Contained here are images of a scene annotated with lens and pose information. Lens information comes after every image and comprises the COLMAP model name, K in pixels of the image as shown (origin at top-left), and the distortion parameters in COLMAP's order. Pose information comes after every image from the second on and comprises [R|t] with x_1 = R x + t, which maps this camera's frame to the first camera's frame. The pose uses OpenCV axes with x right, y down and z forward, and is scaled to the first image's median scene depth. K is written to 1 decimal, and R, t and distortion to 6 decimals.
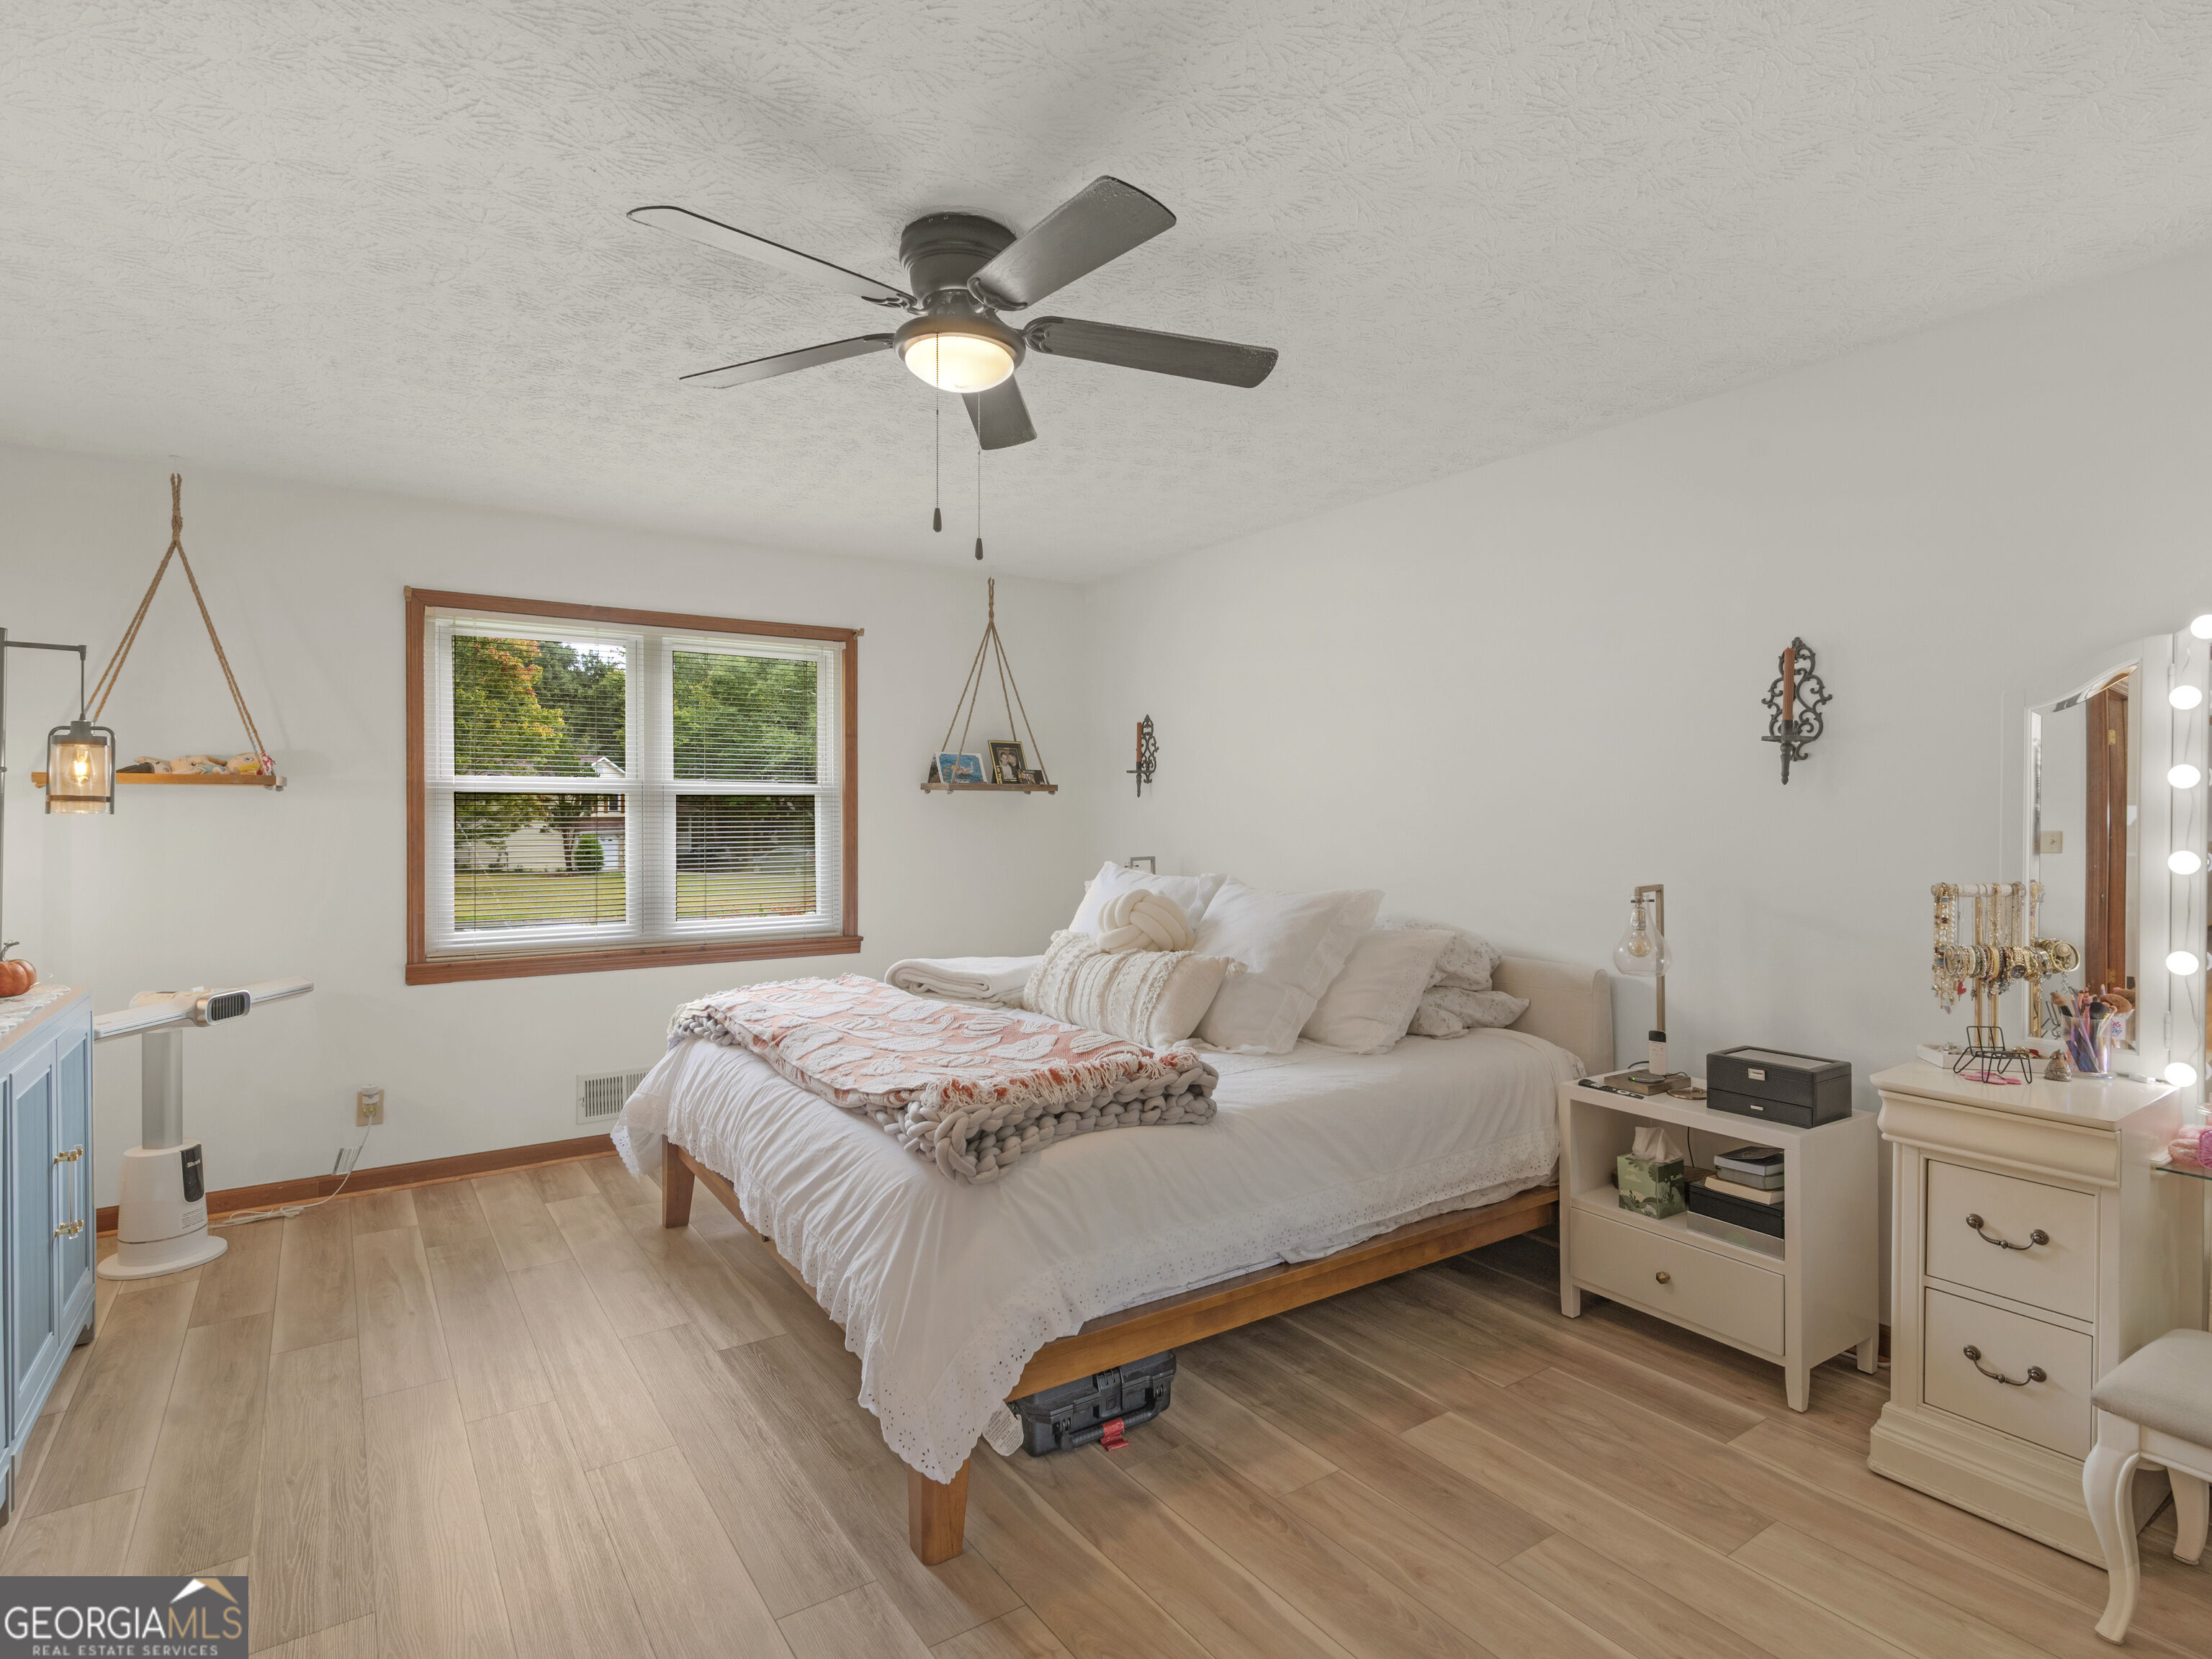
lens RADIAL K [[1164.1, 0, 1094.7], [0, 1164.1, 819.3], [0, 0, 1]] dist [0.004642, -0.000202]
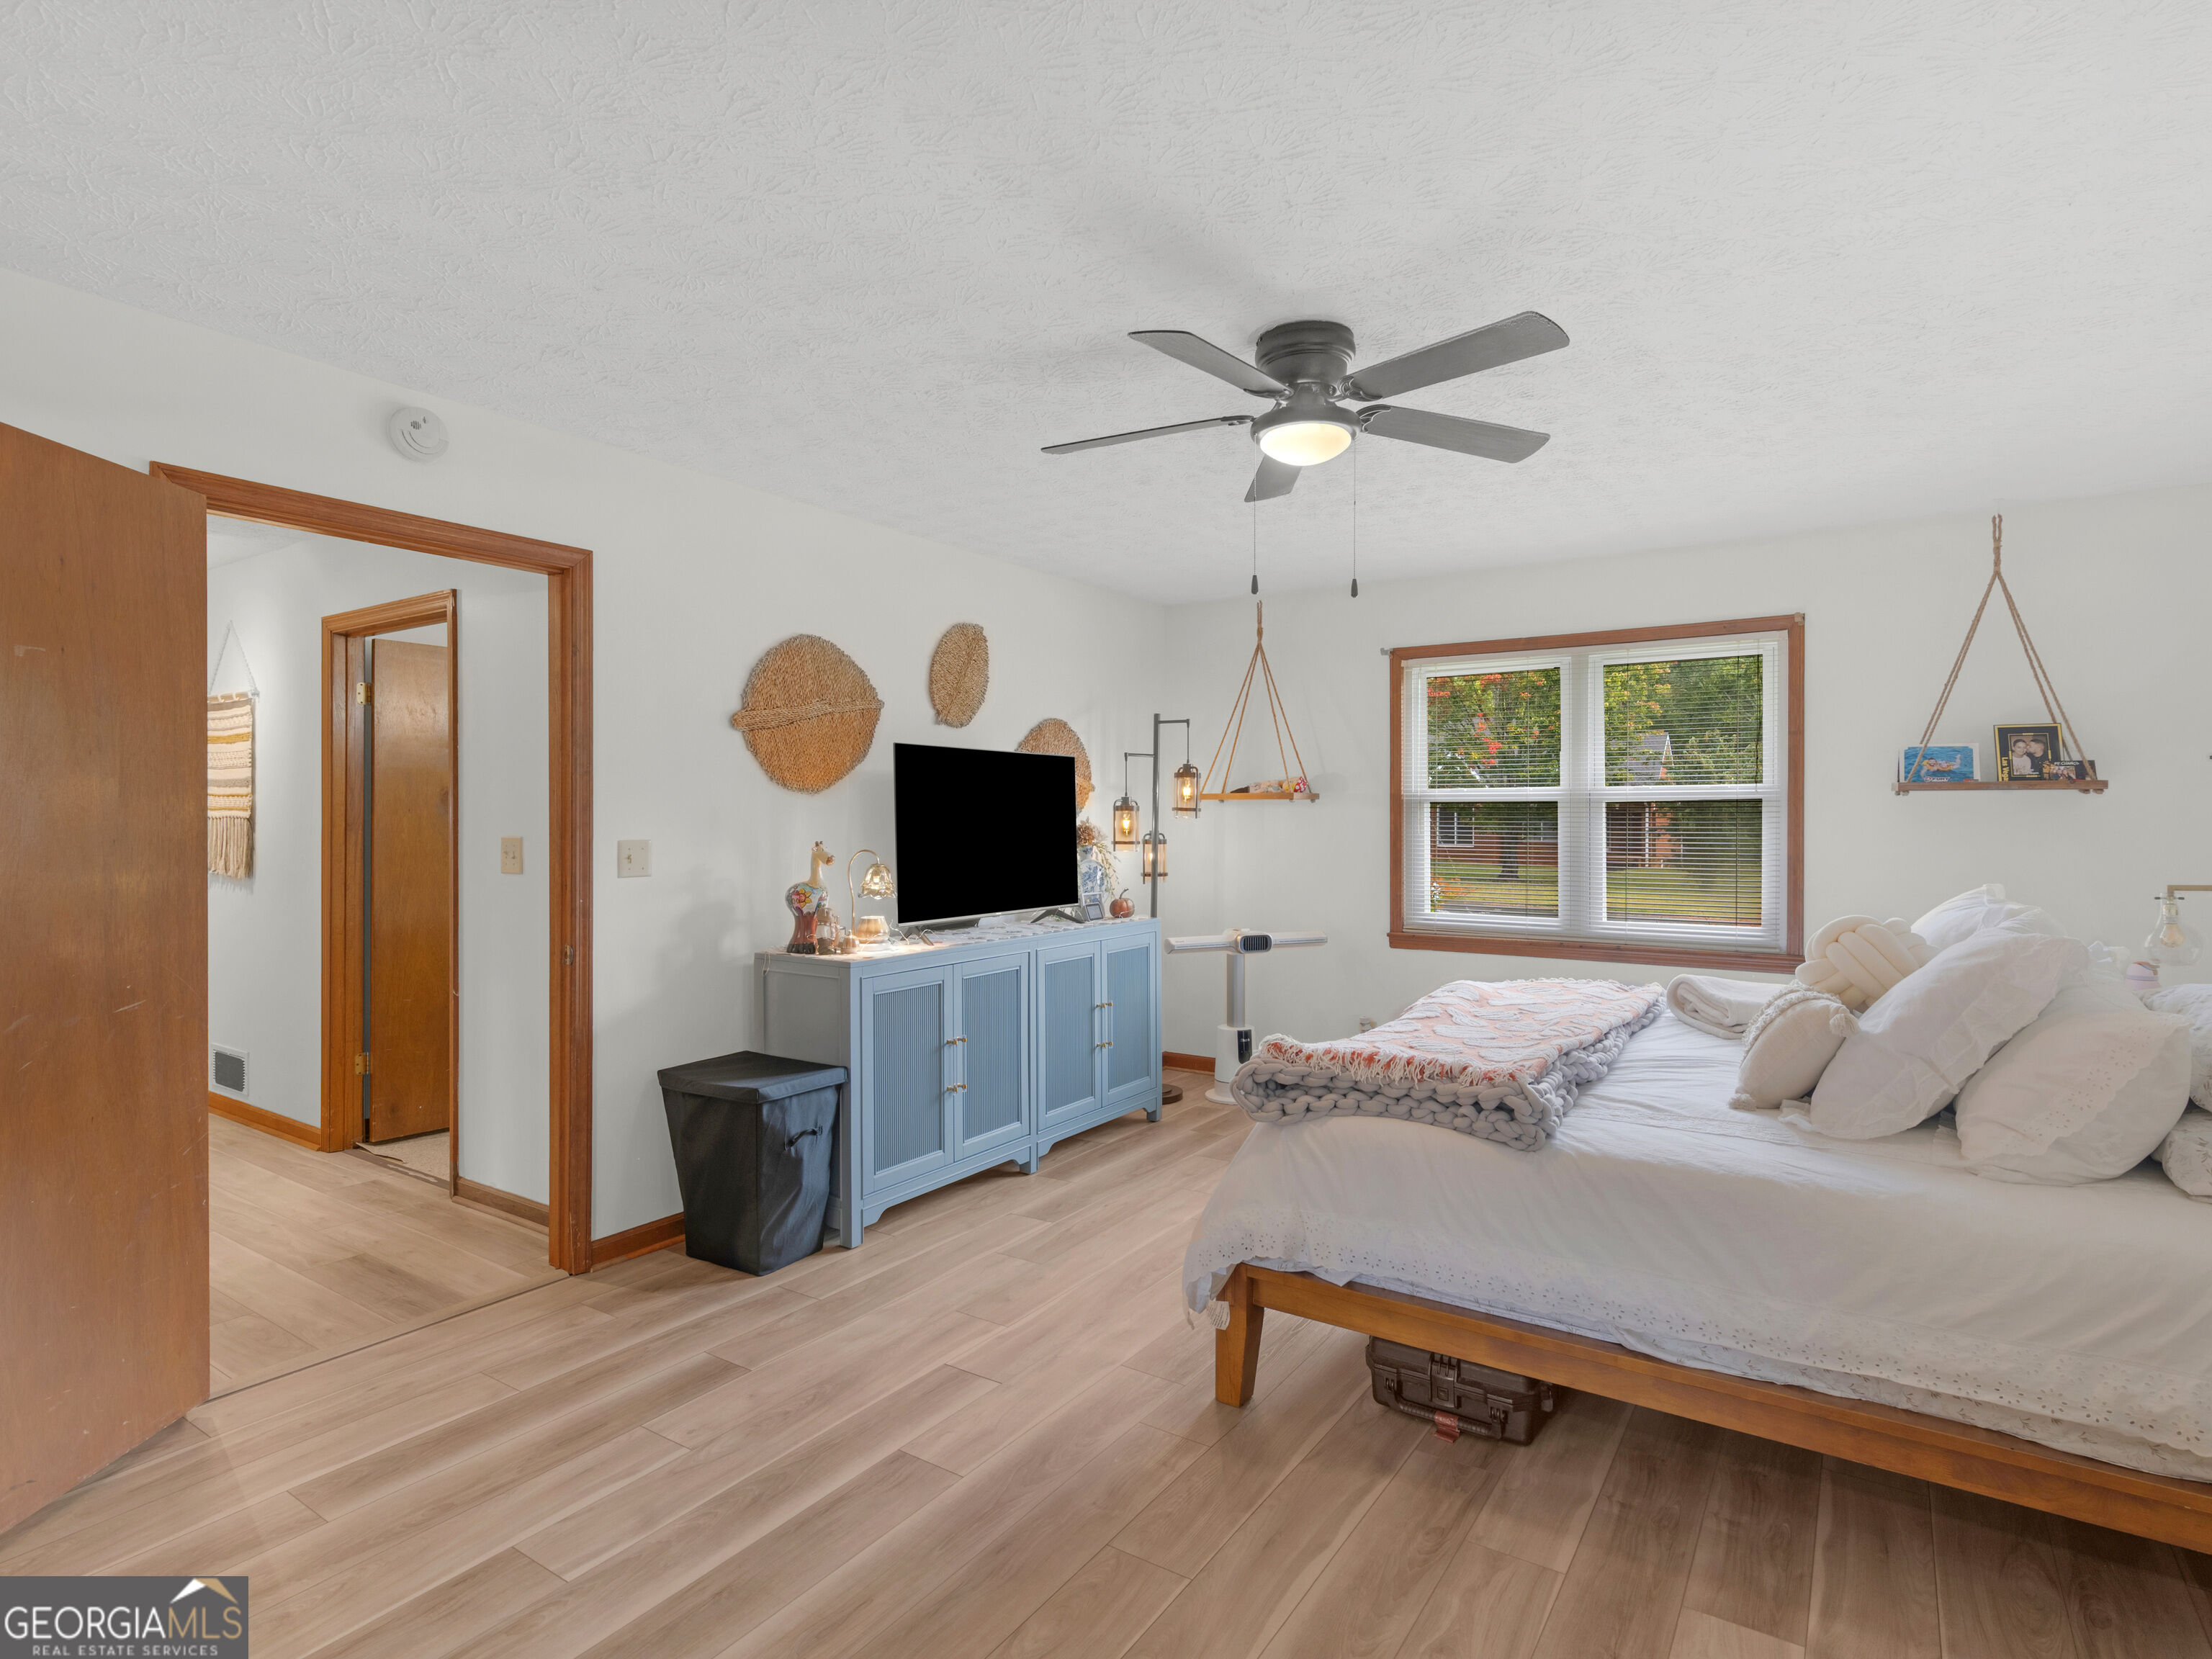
lens RADIAL K [[1164.1, 0, 1115.9], [0, 1164.1, 830.1], [0, 0, 1]] dist [0.004642, -0.000202]
pose [[0.371168, 0.010803, -0.928503, 0.612608], [-0.006667, 0.999938, 0.008969, -0.001970], [0.928542, 0.002861, 0.371217, 0.251409]]
